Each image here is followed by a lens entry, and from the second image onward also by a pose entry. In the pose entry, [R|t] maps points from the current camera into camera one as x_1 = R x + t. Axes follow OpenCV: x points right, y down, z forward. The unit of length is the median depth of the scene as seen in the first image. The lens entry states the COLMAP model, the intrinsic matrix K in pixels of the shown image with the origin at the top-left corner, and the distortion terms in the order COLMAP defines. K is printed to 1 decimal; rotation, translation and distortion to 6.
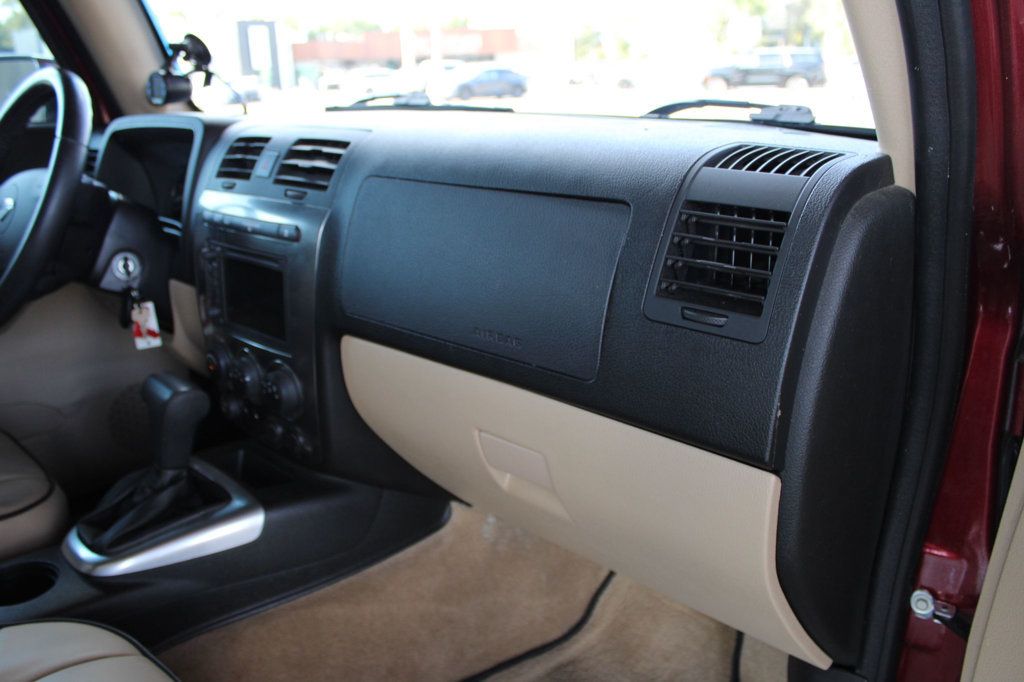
lens RADIAL K [[831.4, 0, 512.0], [0, 831.4, 341.0], [0, 0, 1]] dist [-0.160148, 0.075624]
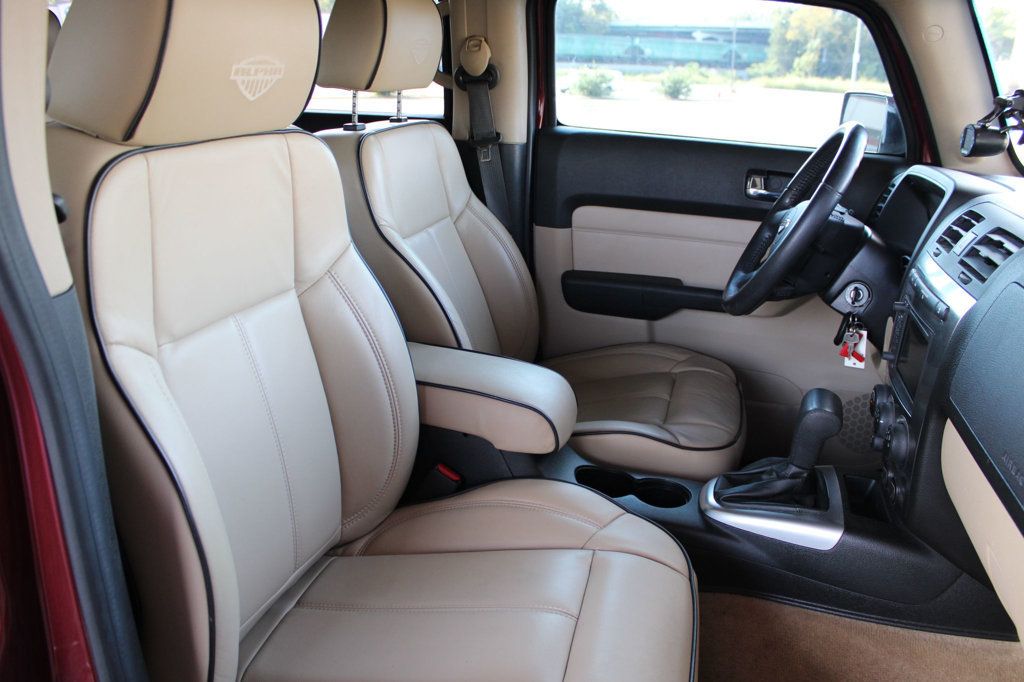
lens RADIAL K [[831.4, 0, 512.0], [0, 831.4, 341.0], [0, 0, 1]] dist [-0.160148, 0.075624]
pose [[0.467265, 0.292654, -0.834276, 0.347829], [-0.286390, 0.942850, 0.170338, -0.106568], [0.836448, 0.159335, 0.524374, -0.033834]]
